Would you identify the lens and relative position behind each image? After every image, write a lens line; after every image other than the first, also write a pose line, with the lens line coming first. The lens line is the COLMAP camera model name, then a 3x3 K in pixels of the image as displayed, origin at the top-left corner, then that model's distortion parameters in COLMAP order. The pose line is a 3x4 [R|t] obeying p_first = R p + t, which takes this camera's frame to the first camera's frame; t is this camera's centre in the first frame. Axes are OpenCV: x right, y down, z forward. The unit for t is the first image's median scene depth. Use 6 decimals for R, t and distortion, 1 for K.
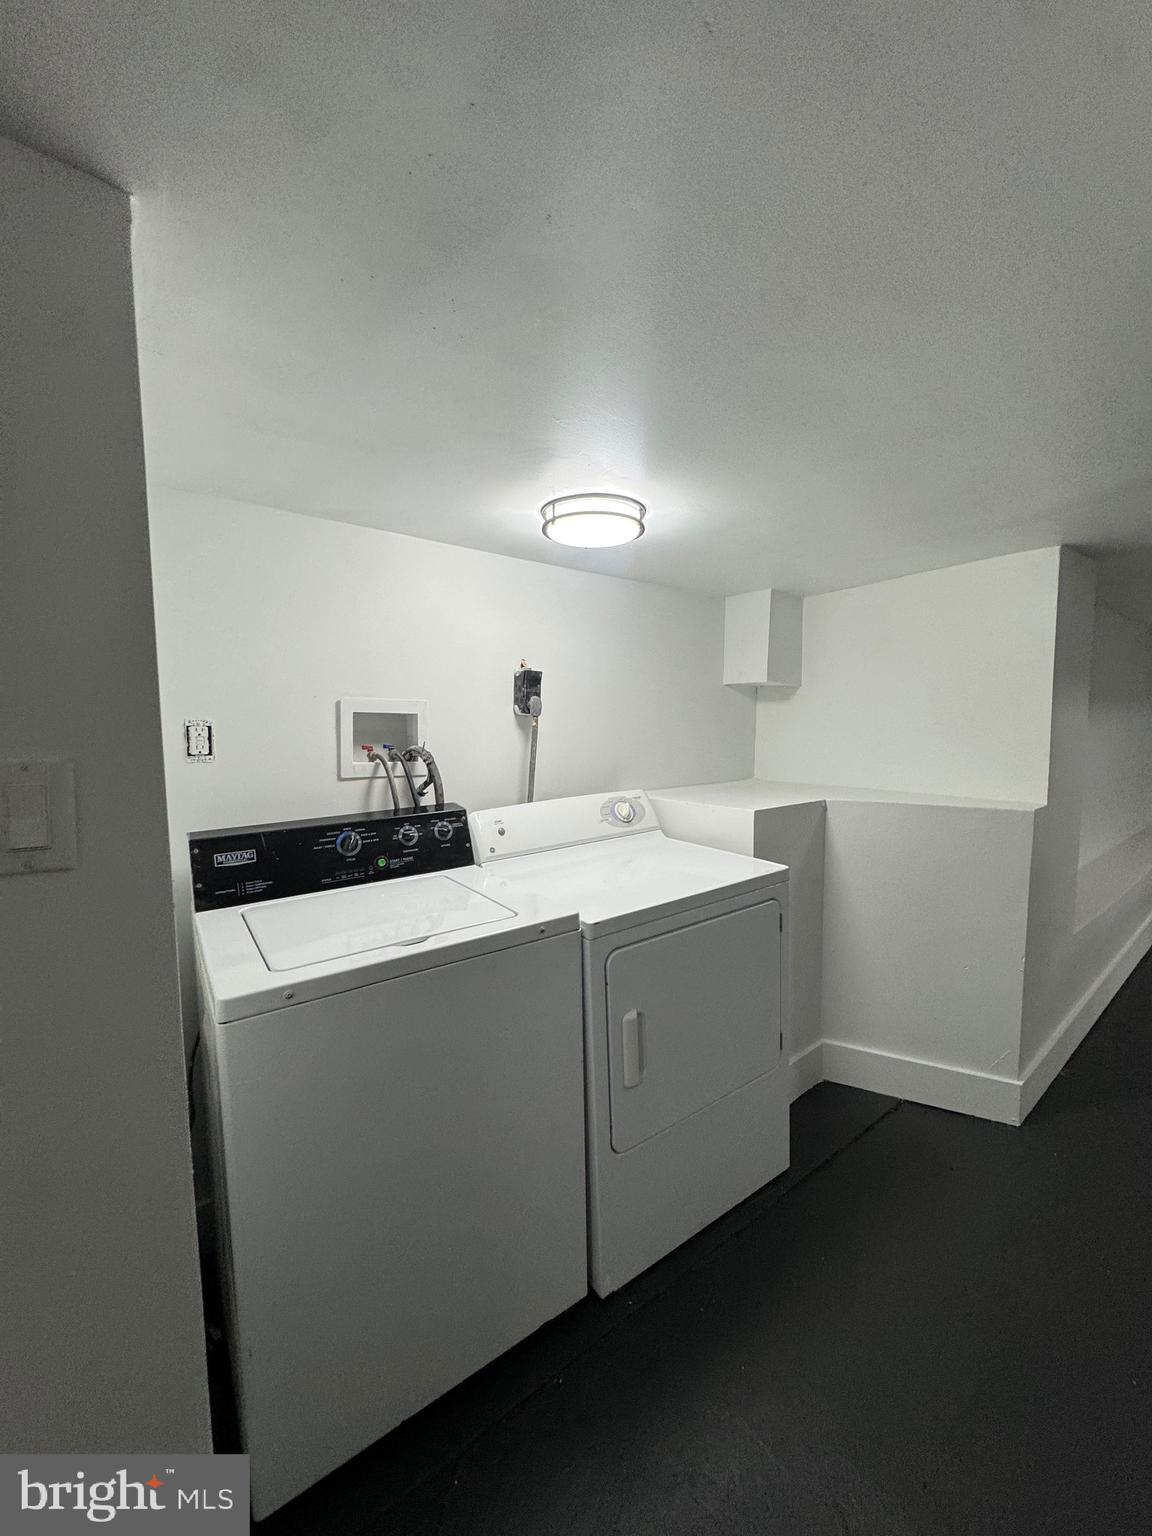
lens RADIAL K [[609.5, 0, 580.7], [0, 609.5, 760.9], [0, 0, 1]] dist [-0.007317, 0.000813]
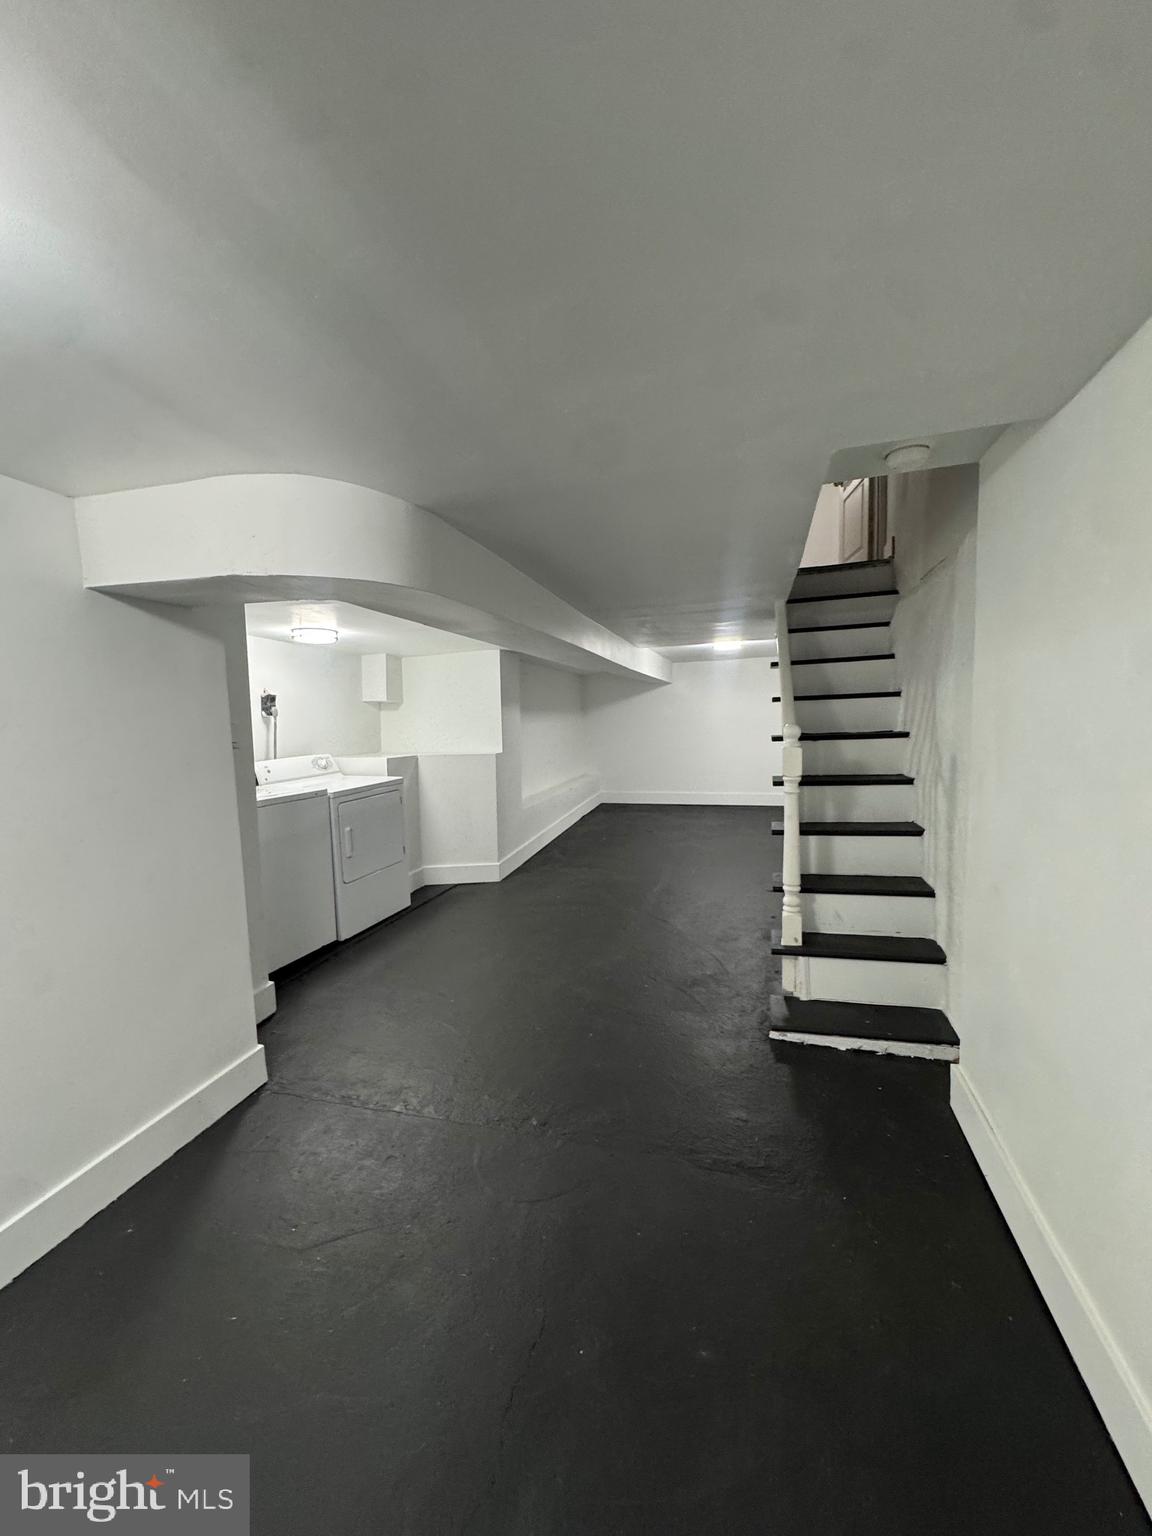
lens RADIAL K [[609.5, 0, 572.3], [0, 609.5, 768.9], [0, 0, 1]] dist [-0.007317, 0.000813]
pose [[0.814733, -0.050237, 0.577655, -0.435463], [0.052617, 0.998535, 0.012627, 0.121378], [-0.577443, 0.020107, 0.816183, -1.176300]]
